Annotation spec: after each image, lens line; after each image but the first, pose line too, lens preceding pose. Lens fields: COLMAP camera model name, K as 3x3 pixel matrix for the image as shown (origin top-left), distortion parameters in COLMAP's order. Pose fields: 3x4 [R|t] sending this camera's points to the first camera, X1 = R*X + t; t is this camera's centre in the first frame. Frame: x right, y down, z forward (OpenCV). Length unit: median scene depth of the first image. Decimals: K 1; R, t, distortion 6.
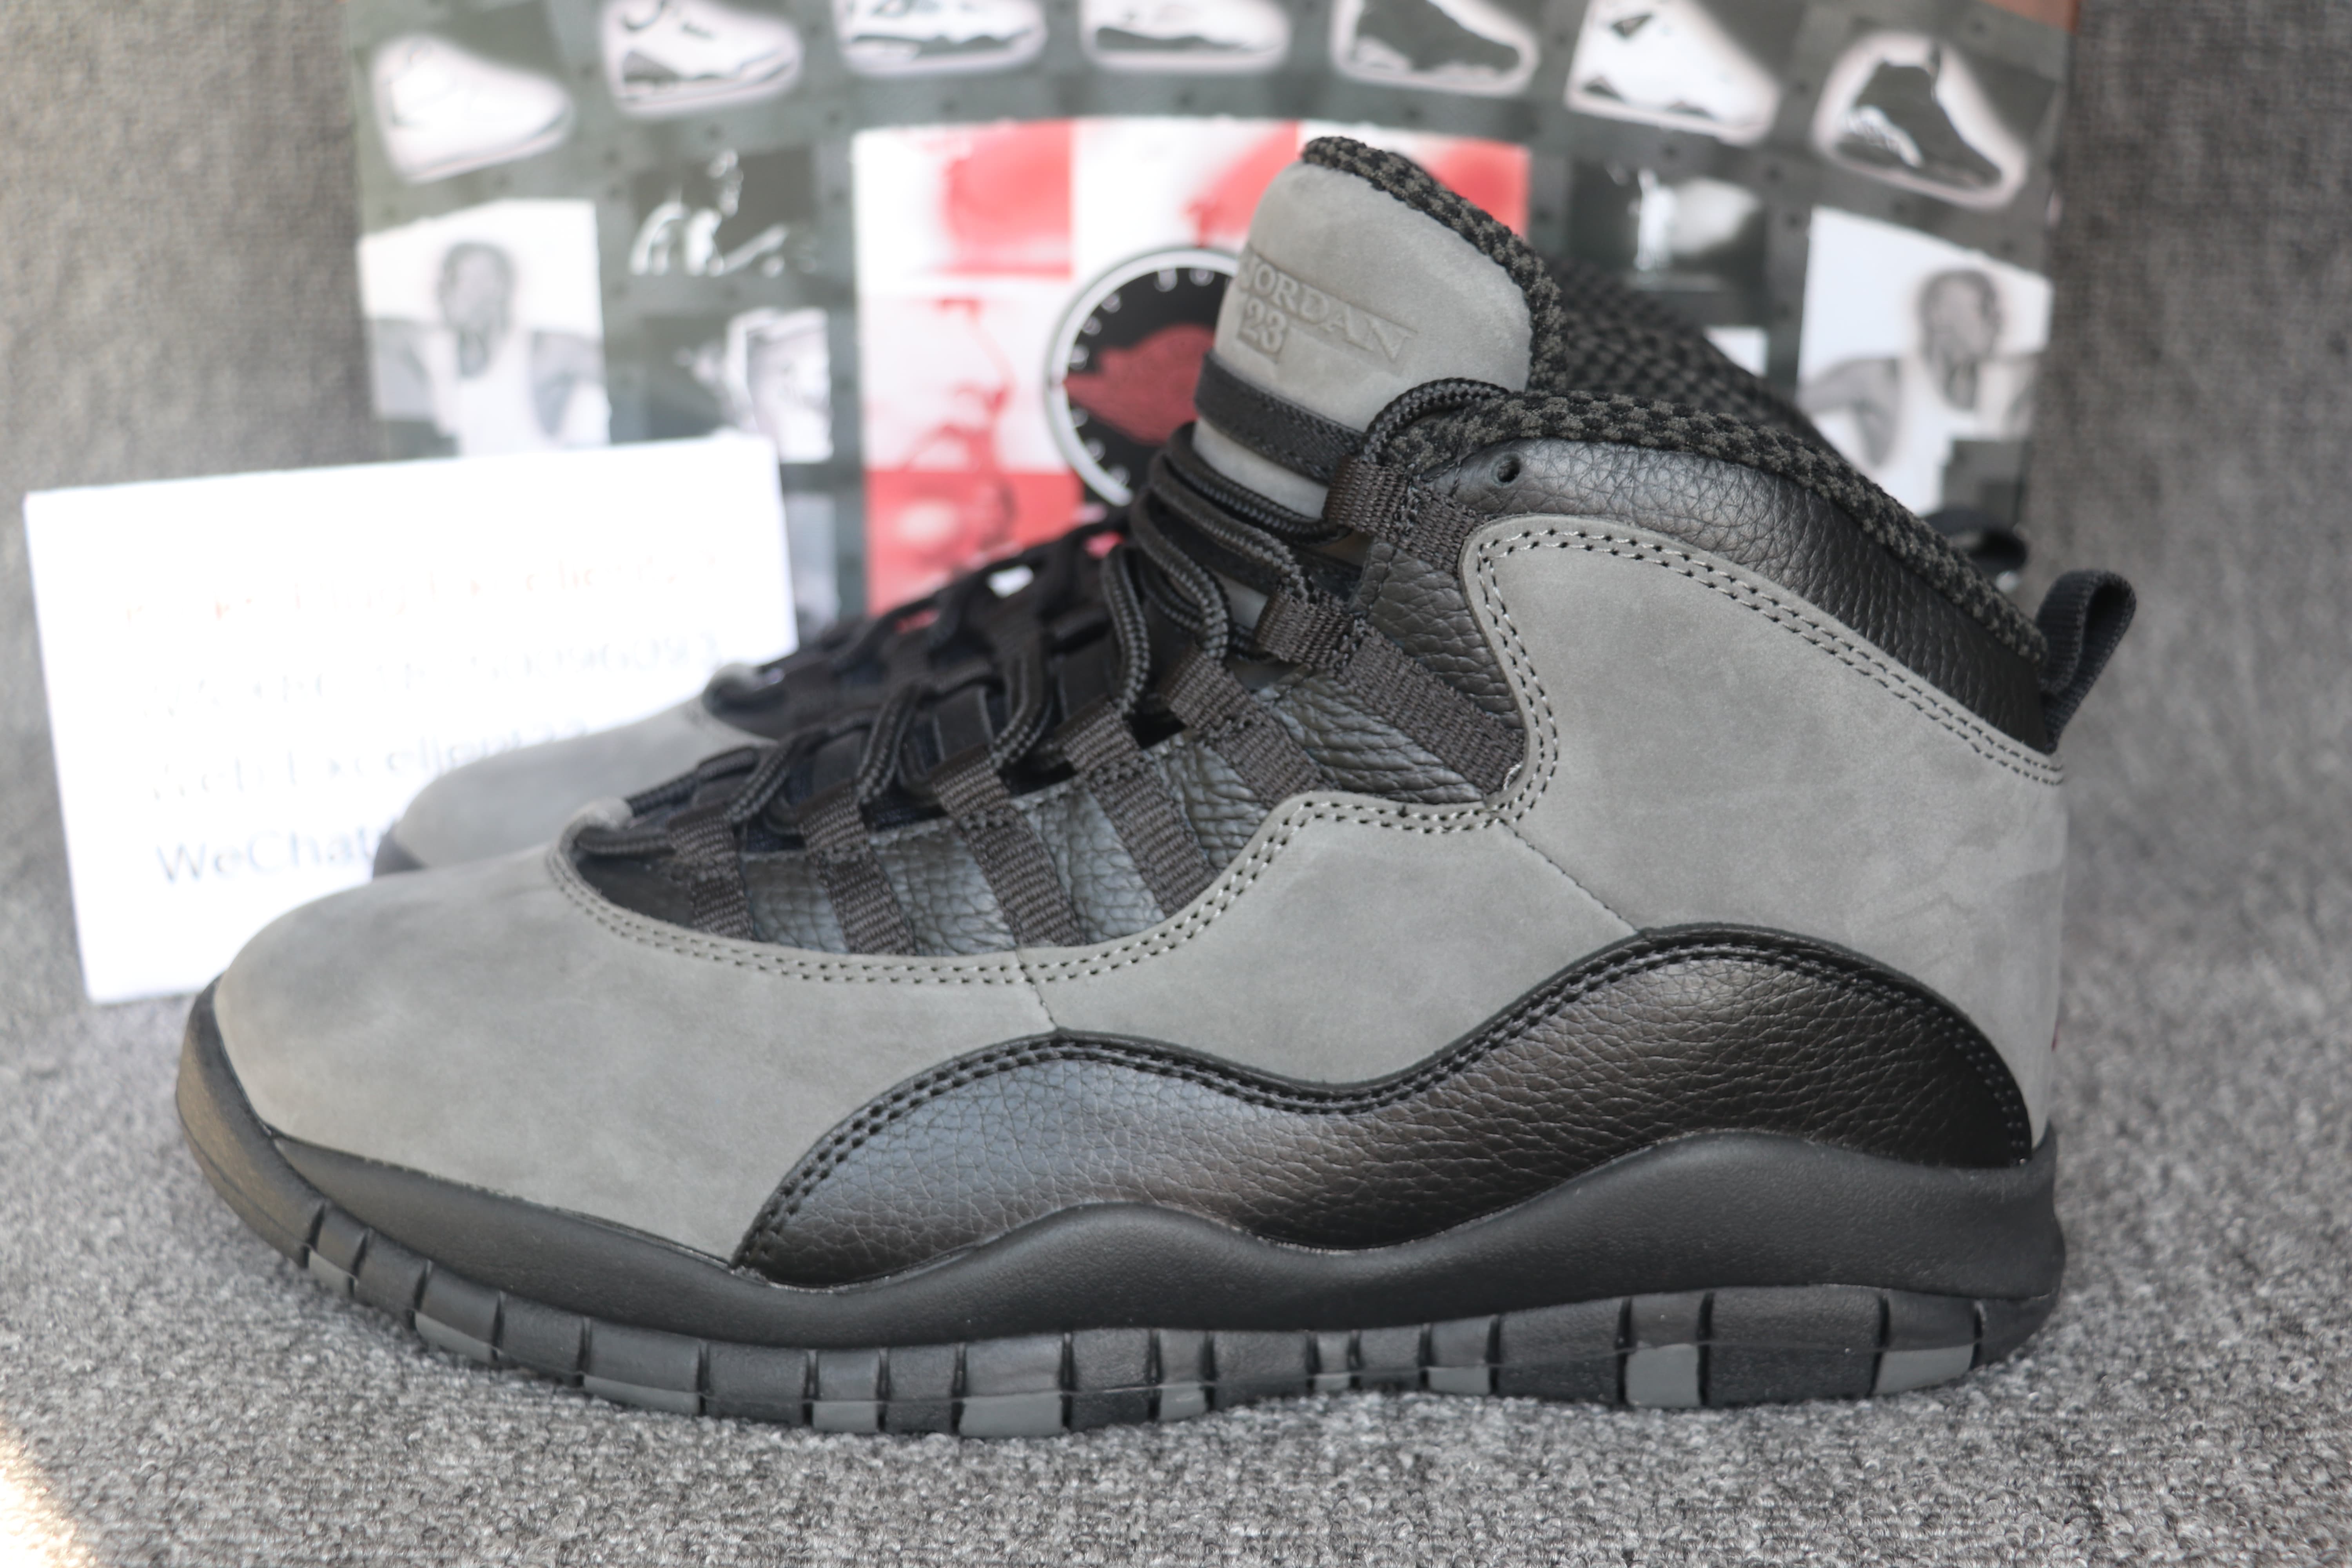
lens RADIAL K [[3092.6, 0, 1165.7], [0, 3092.6, 837.5], [0, 0, 1]] dist [-0.011589, 0.240223]
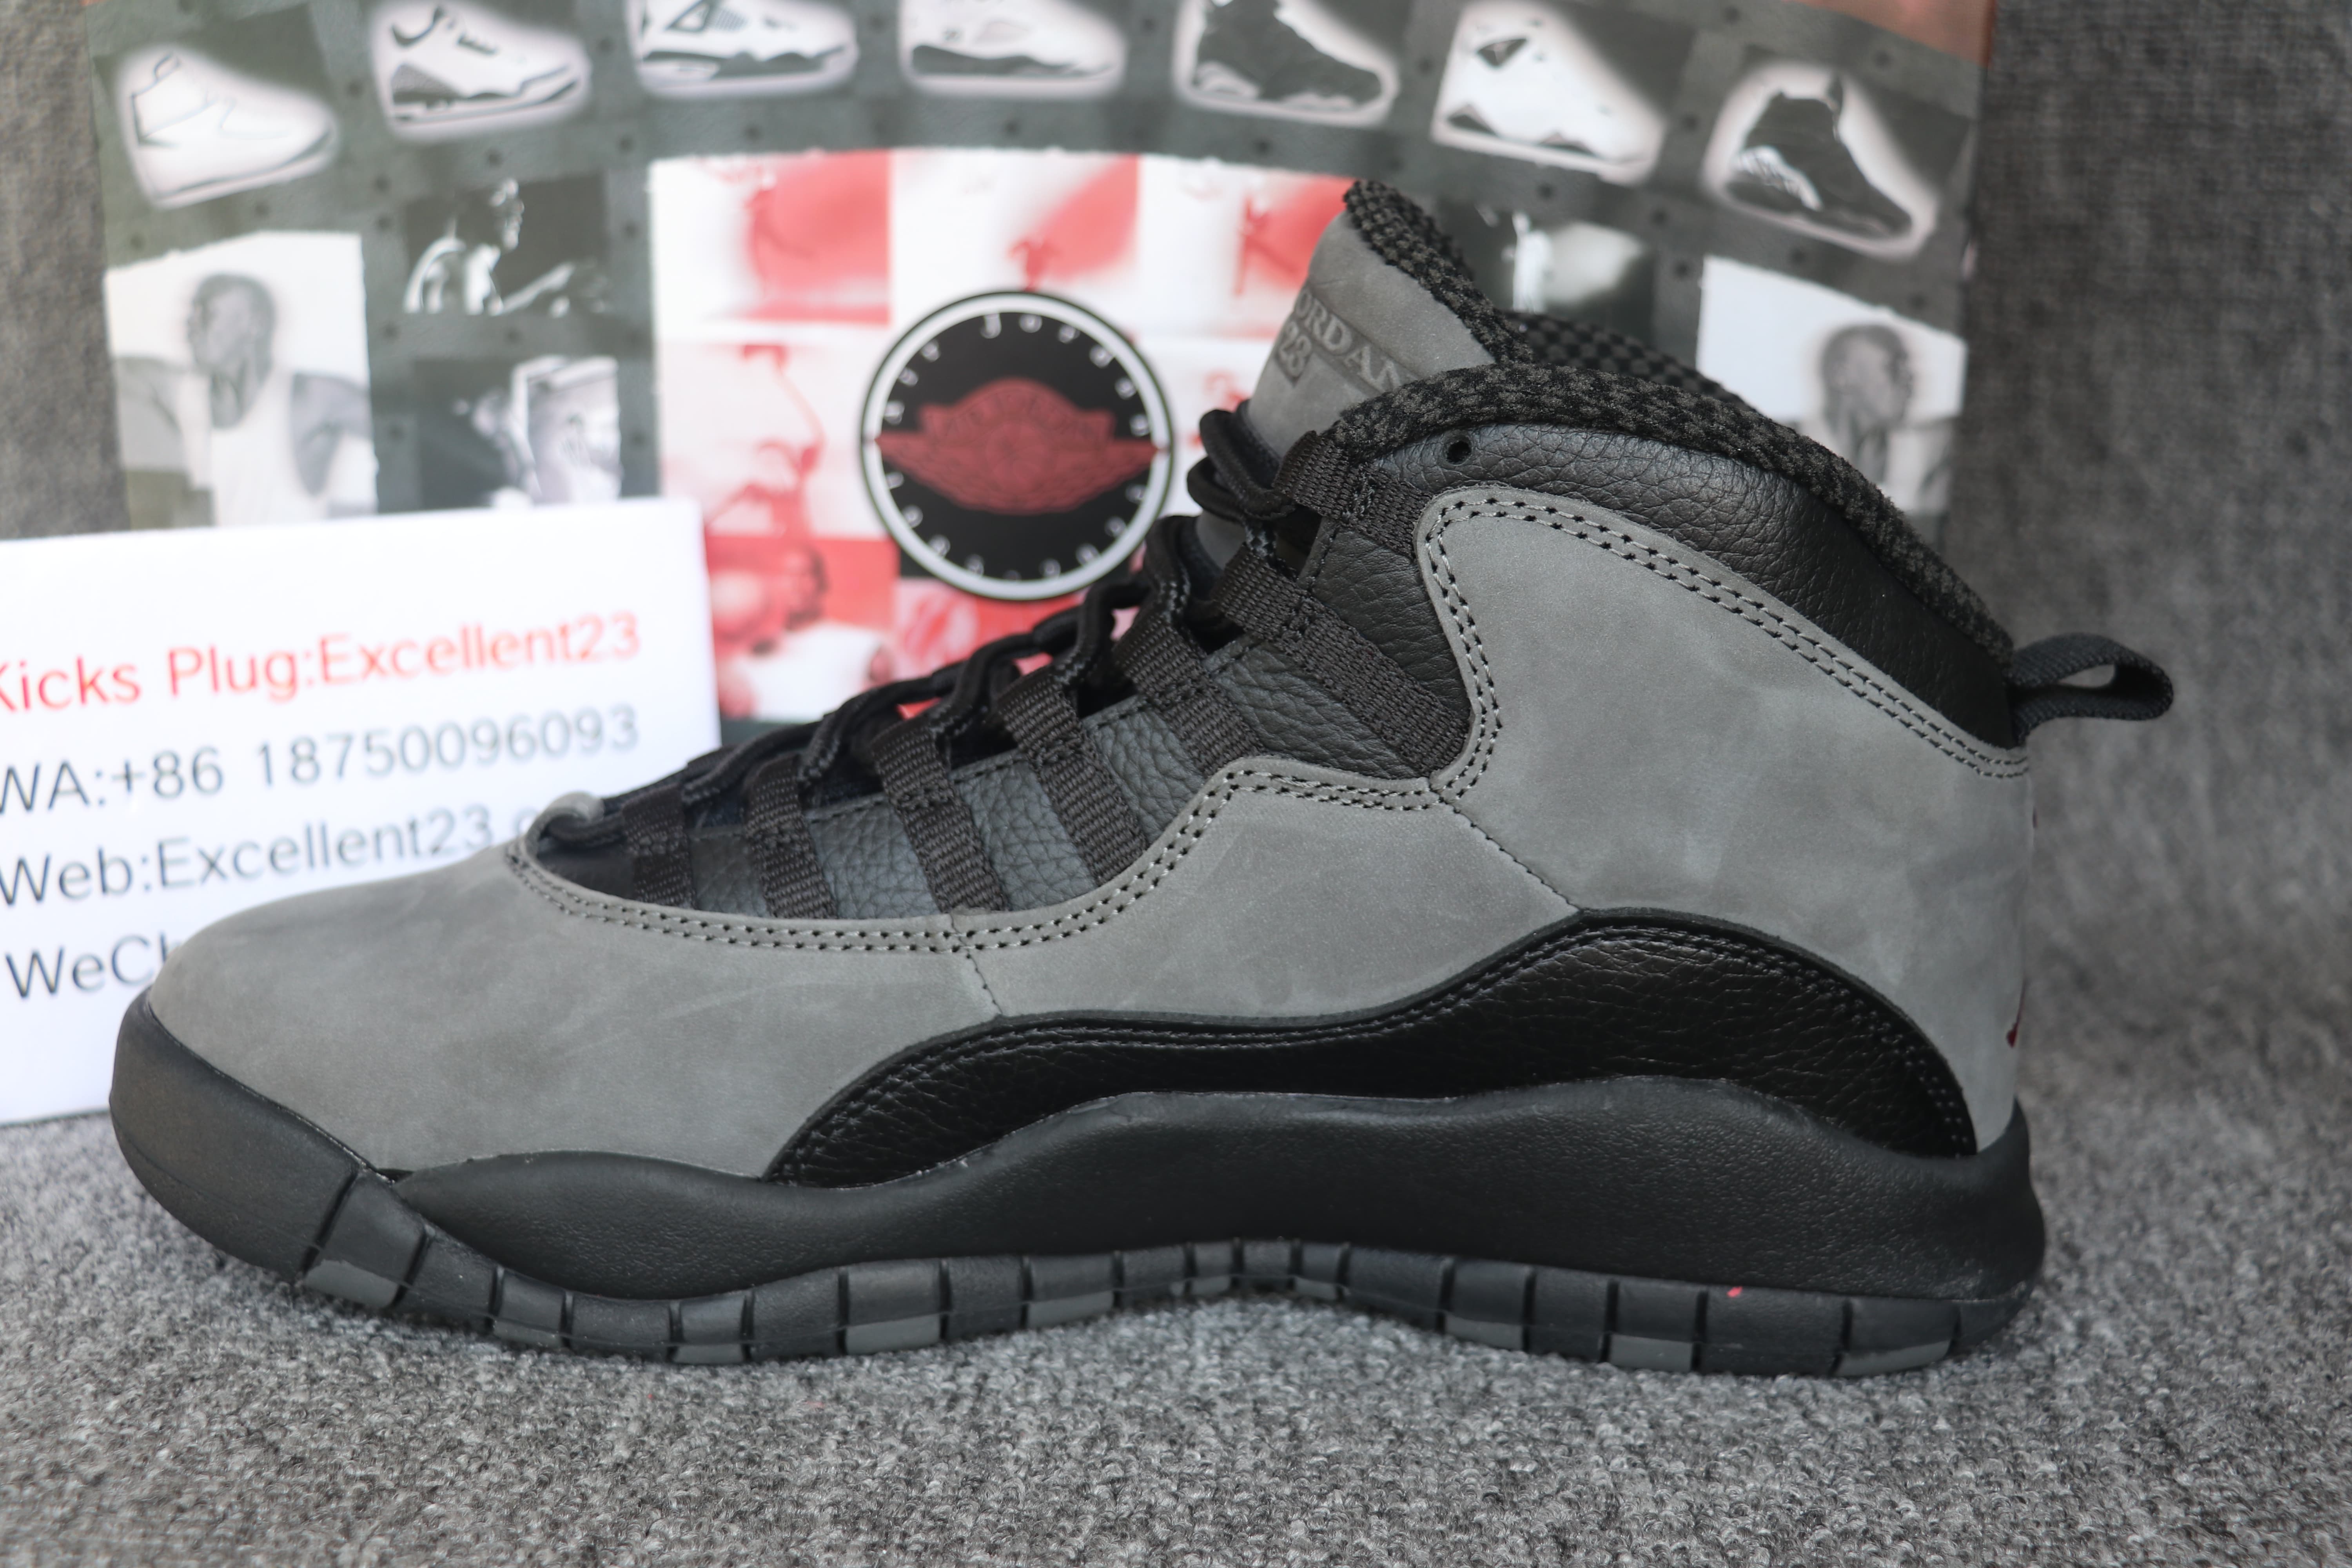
lens RADIAL K [[3134.4, 0, 1176.0], [0, 3134.4, 784.0], [0, 0, 1]] dist [0.017218, 0.146381]
pose [[0.999881, 0.014075, 0.006350, 0.049868], [-0.013595, 0.997441, -0.070188, 0.016366], [-0.007321, 0.070093, 0.997514, 0.094610]]
